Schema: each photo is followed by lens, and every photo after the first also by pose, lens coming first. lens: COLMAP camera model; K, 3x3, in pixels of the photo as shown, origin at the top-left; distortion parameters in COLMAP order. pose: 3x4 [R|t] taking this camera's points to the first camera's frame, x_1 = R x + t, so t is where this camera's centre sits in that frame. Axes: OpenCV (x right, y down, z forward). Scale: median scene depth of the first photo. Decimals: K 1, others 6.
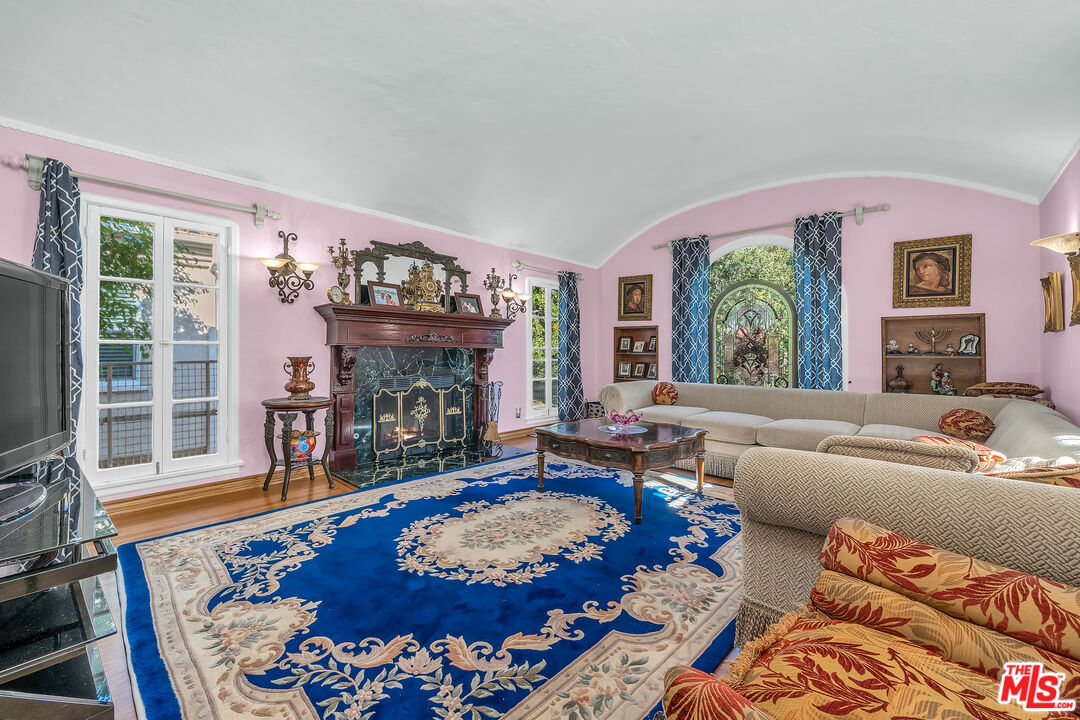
lens RADIAL K [[427.9, 0, 537.5], [0, 427.9, 354.8], [0, 0, 1]] dist [-0.001137, -0.000063]
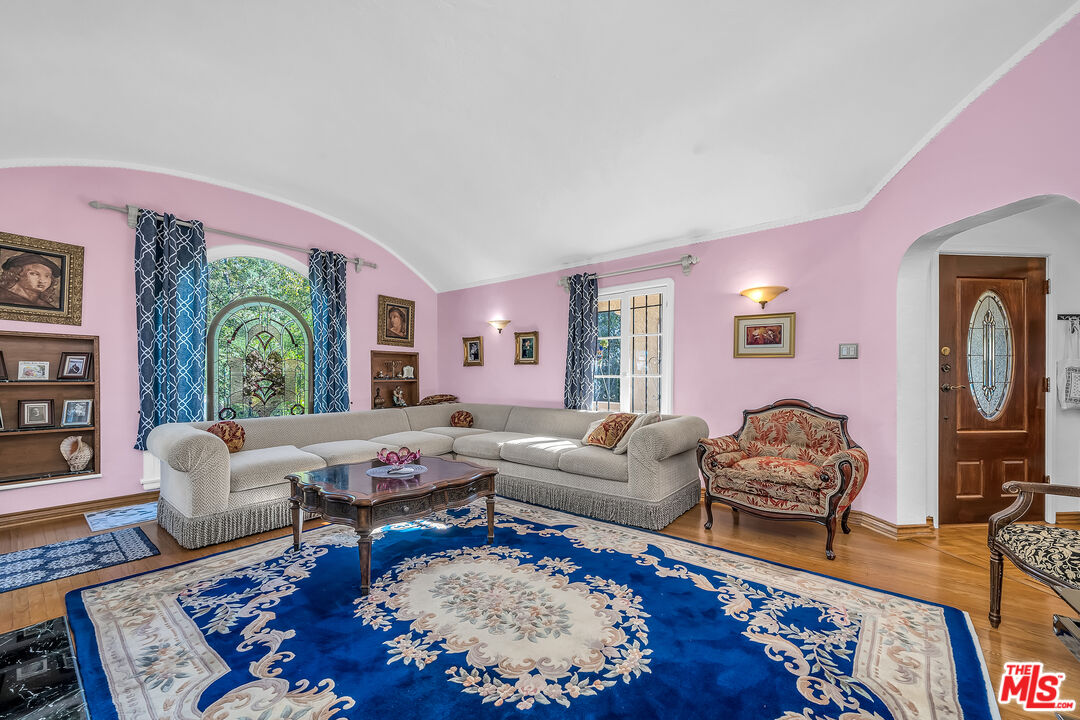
lens RADIAL K [[417.6, 0, 542.4], [0, 417.6, 381.4], [0, 0, 1]] dist [-0.007010, -0.000005]
pose [[-0.081193, -0.015368, 0.996580, -0.952078], [0.013399, 0.999774, 0.016509, -0.016825], [-0.996608, 0.014694, -0.080968, 1.152839]]
